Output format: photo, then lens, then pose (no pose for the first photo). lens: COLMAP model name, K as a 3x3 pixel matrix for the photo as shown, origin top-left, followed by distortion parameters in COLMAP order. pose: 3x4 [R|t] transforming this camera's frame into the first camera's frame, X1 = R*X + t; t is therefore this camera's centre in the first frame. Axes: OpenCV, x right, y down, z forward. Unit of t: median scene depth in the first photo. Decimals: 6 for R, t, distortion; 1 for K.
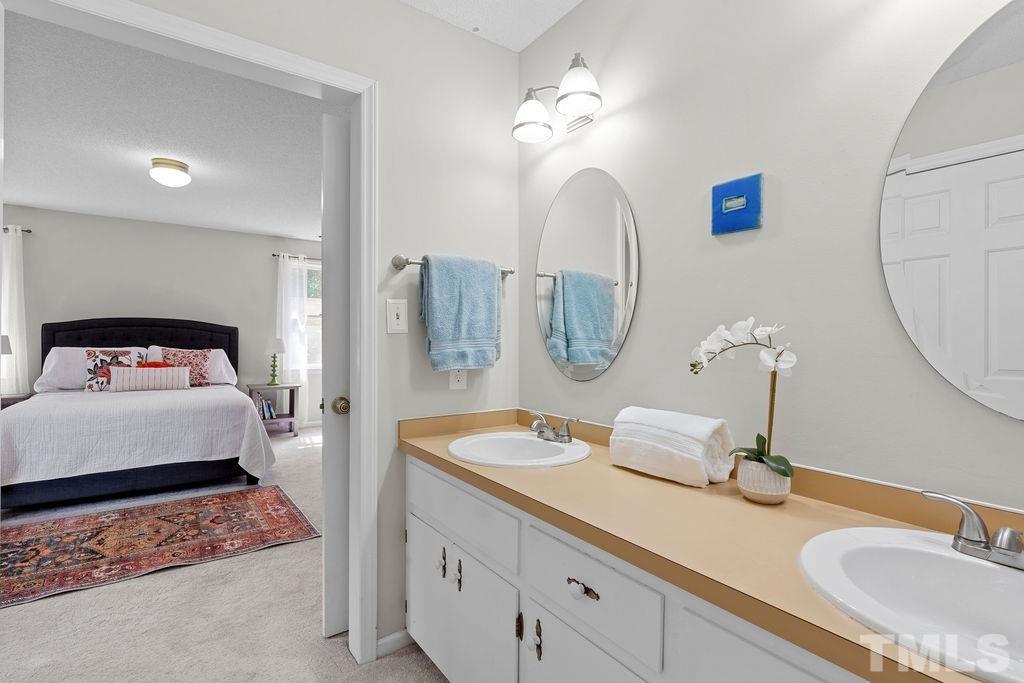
lens RADIAL K [[465.5, 0, 498.7], [0, 465.5, 339.4], [0, 0, 1]] dist [-0.006514, 0.002592]
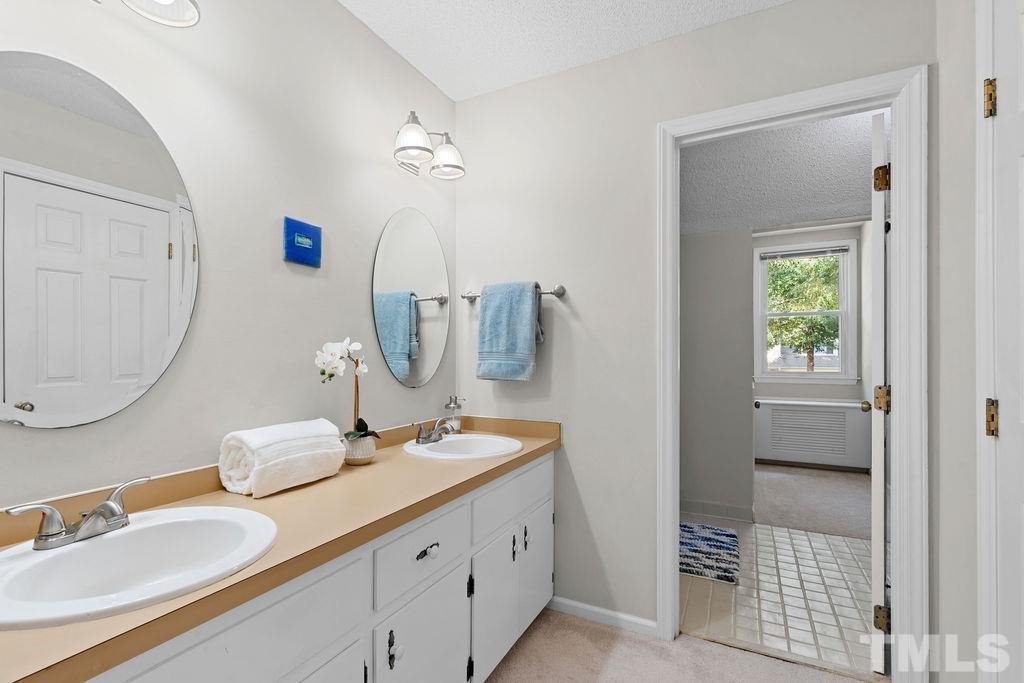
lens RADIAL K [[465.5, 0, 512.2], [0, 465.5, 343.1], [0, 0, 1]] dist [-0.006514, 0.002592]
pose [[-0.436808, 0.003167, 0.899549, -0.801033], [0.002385, 0.999994, -0.002363, -0.022023], [-0.899552, 0.001113, -0.436813, 1.014290]]
